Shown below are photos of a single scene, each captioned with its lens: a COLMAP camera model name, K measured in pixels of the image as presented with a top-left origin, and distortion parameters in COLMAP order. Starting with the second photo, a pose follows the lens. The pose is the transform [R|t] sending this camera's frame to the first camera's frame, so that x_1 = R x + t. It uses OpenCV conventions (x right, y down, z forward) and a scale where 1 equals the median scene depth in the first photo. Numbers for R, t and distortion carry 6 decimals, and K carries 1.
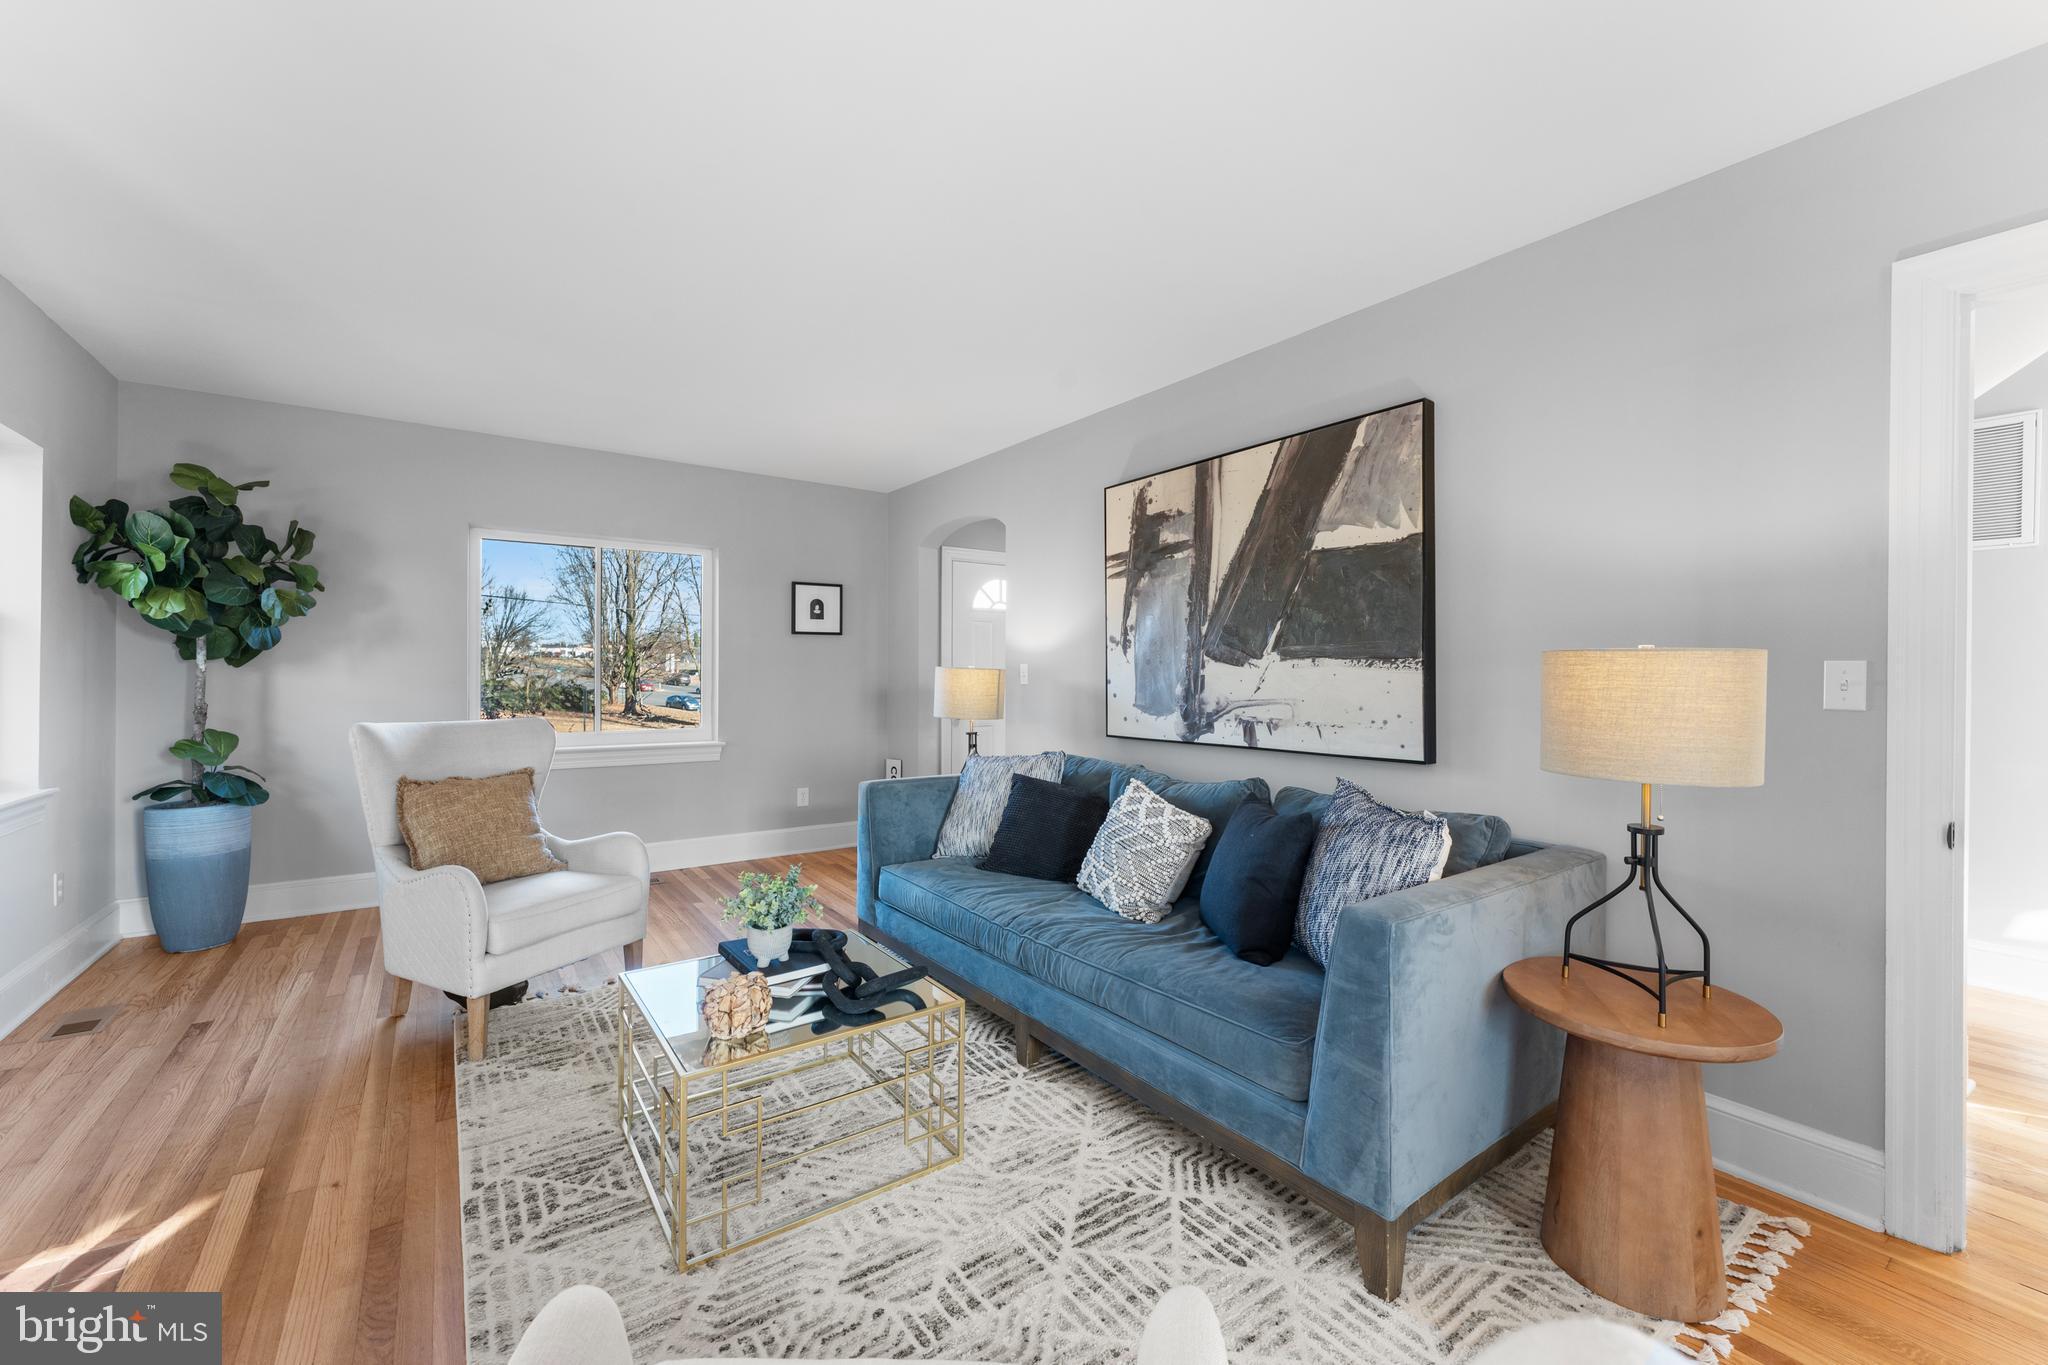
lens RADIAL K [[814.6, 0, 1028.7], [0, 814.6, 674.7], [0, 0, 1]] dist [-0.000346, 0.000077]
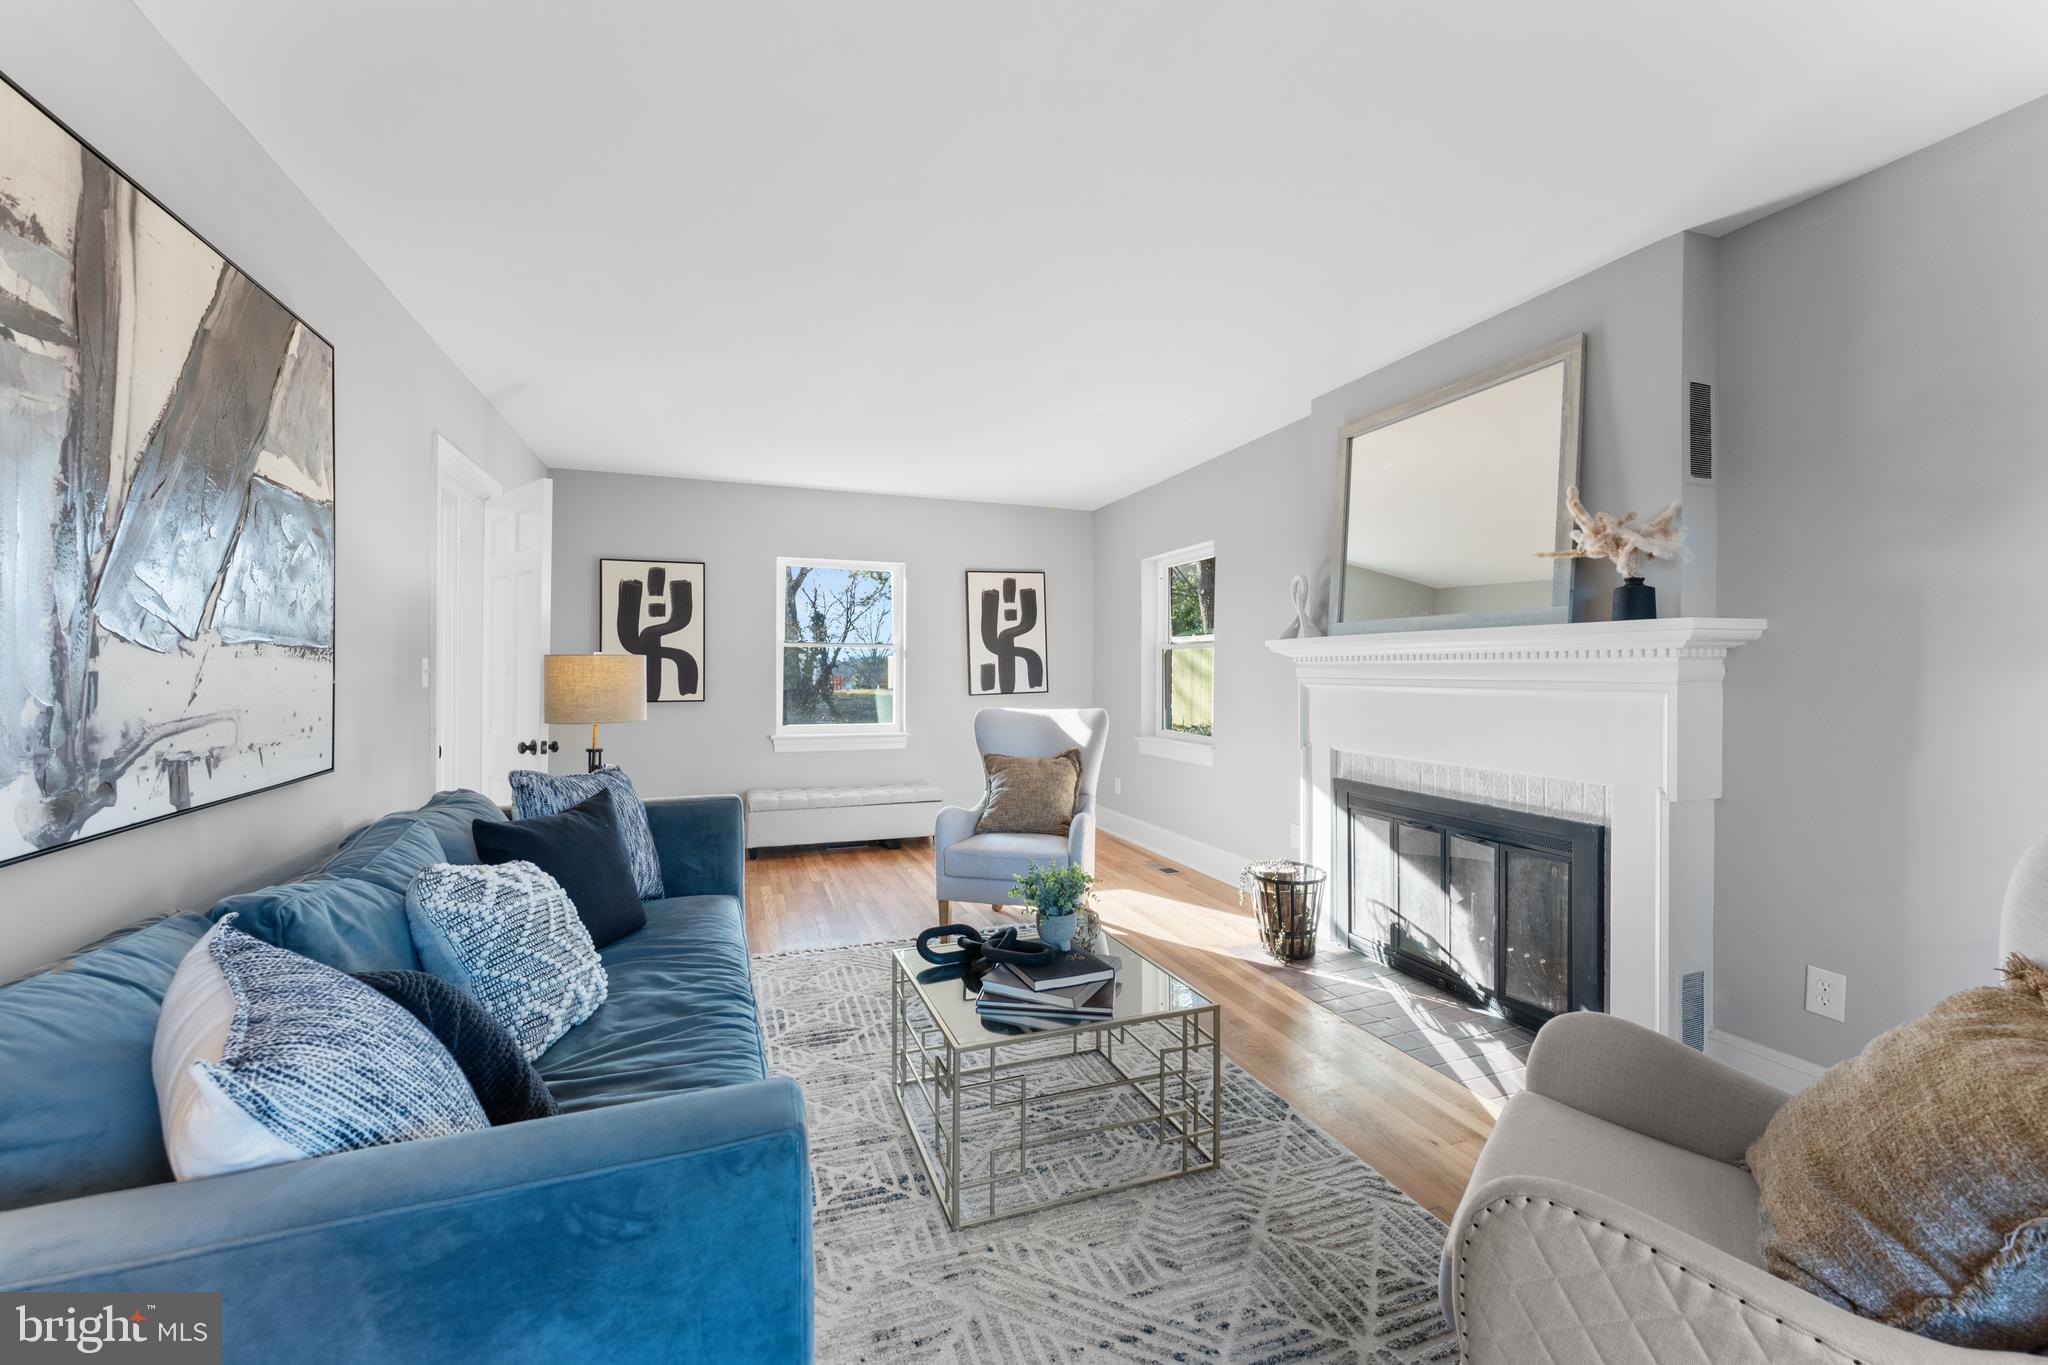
lens RADIAL K [[814.6, 0, 1024.1], [0, 814.6, 677.9], [0, 0, 1]] dist [-0.000346, 0.000077]
pose [[-0.962672, -0.009103, 0.270517, -0.365822], [-0.005819, 0.999899, 0.012938, -0.004225], [-0.270608, 0.010881, -0.962628, 1.319401]]
